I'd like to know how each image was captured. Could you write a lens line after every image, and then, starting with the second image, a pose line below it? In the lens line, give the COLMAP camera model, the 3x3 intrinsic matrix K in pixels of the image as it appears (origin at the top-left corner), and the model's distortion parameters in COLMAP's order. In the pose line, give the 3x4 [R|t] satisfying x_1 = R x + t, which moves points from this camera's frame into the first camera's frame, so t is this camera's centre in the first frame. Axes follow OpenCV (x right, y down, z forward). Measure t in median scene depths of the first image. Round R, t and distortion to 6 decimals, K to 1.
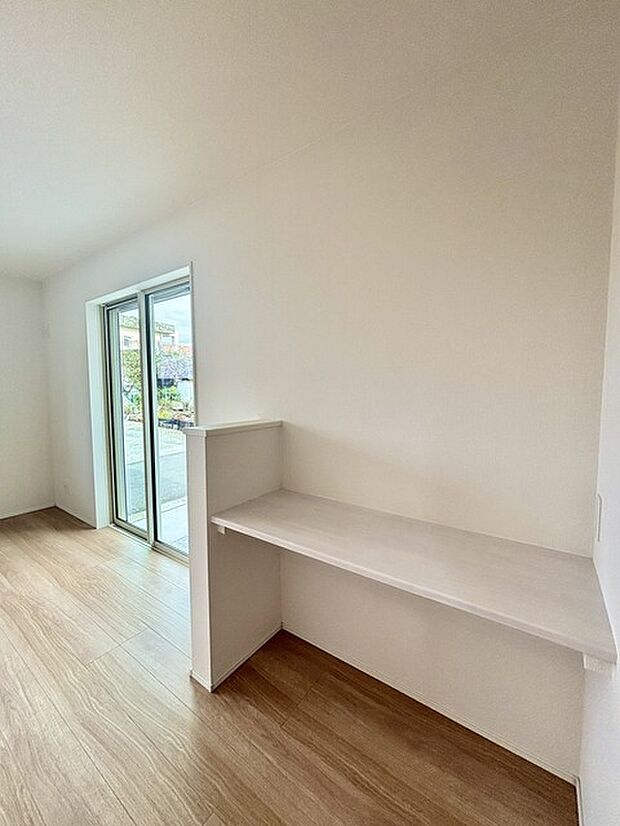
lens RADIAL K [[333.9, 0, 308.6], [0, 333.9, 412.5], [0, 0, 1]] dist [-0.003021, 0.000187]
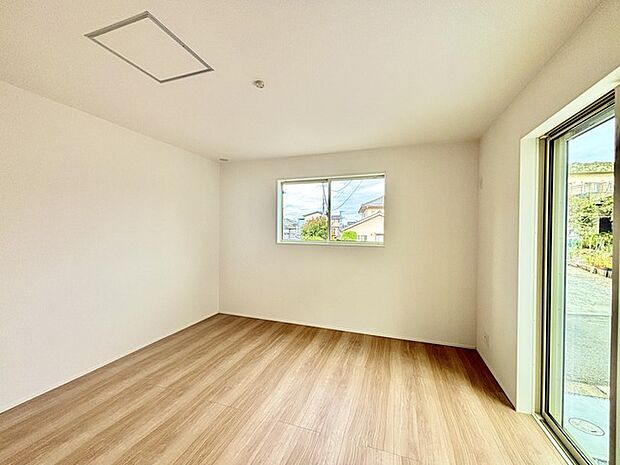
lens RADIAL K [[250.9, 0, 311.3], [0, 250.9, 229.1], [0, 0, 1]] dist [0.004417, -0.001585]
pose [[0.287294, 0.005073, -0.957829, -0.189988], [-0.088724, 0.995828, -0.021338, -0.038935], [0.953724, 0.091113, 0.286546, 0.300343]]
